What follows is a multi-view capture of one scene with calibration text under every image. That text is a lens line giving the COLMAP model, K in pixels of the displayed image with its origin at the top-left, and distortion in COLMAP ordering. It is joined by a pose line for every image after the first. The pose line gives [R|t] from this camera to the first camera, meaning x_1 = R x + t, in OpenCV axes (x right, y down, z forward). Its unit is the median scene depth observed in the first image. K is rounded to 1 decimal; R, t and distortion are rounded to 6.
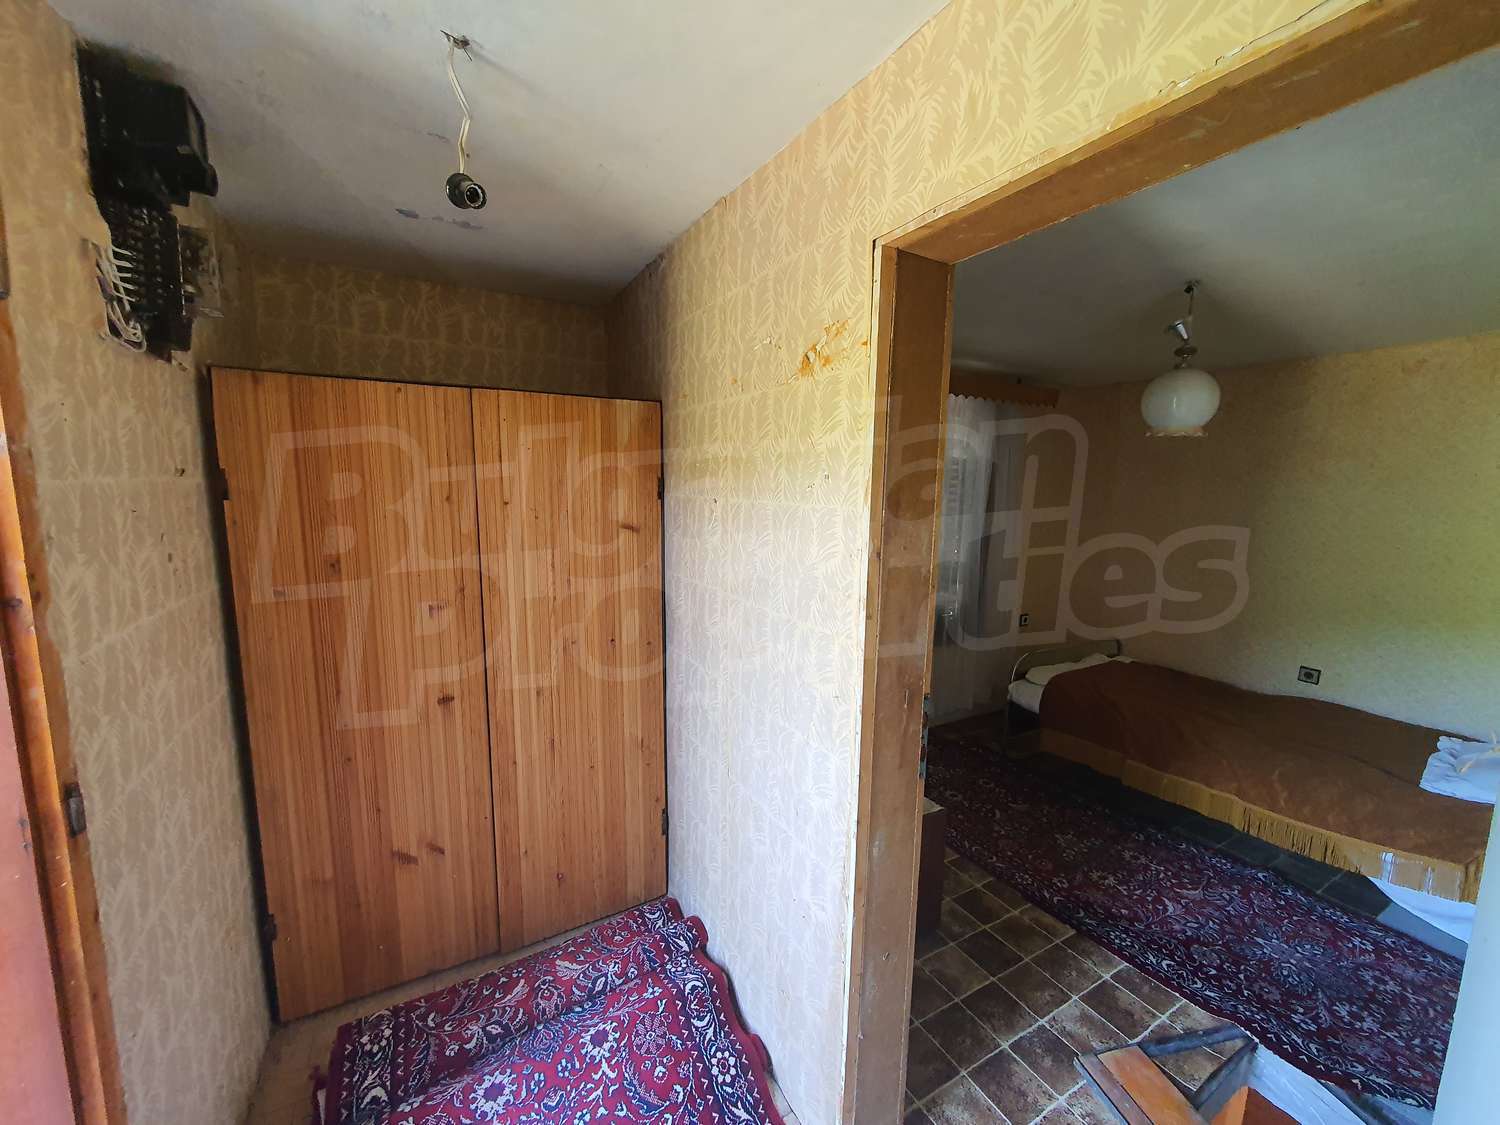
lens RADIAL K [[597.2, 0, 746.0], [0, 597.2, 562.7], [0, 0, 1]] dist [-0.002096, -0.000275]
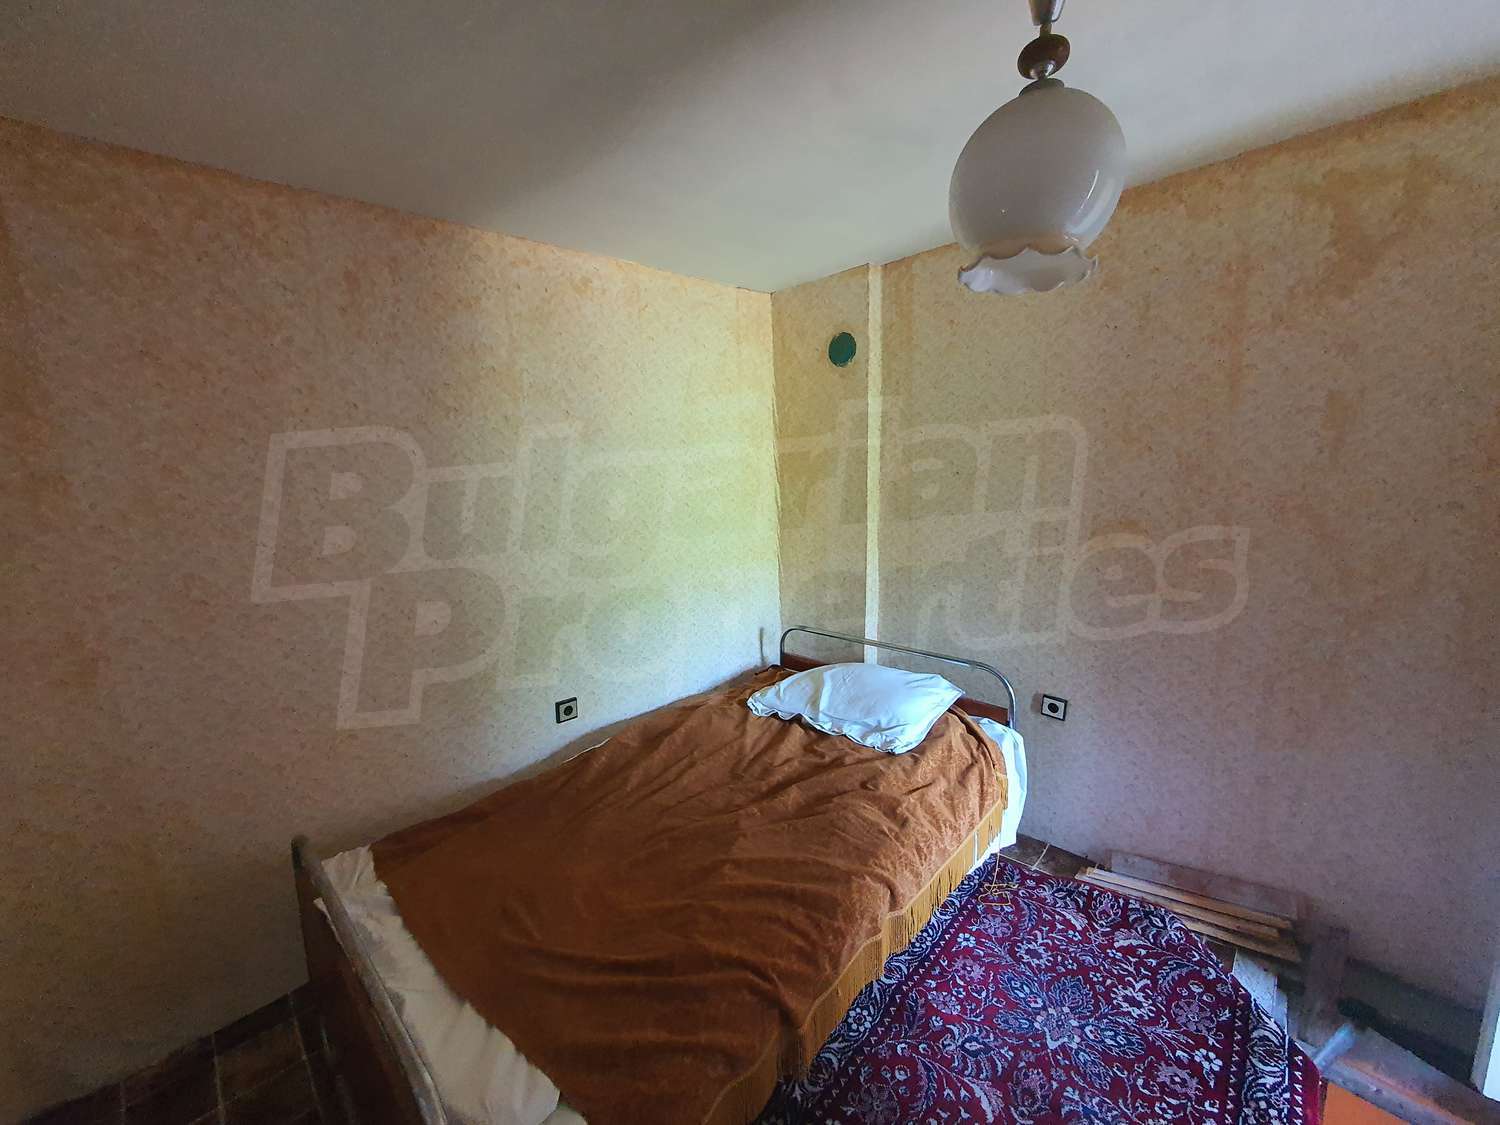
lens RADIAL K [[597.2, 0, 746.0], [0, 597.2, 562.7], [0, 0, 1]] dist [-0.002096, -0.000275]
pose [[-0.279712, -0.200109, 0.938998, 0.278243], [0.131929, 0.960748, 0.244043, -0.147151], [-0.950976, 0.192143, -0.242333, 1.065513]]
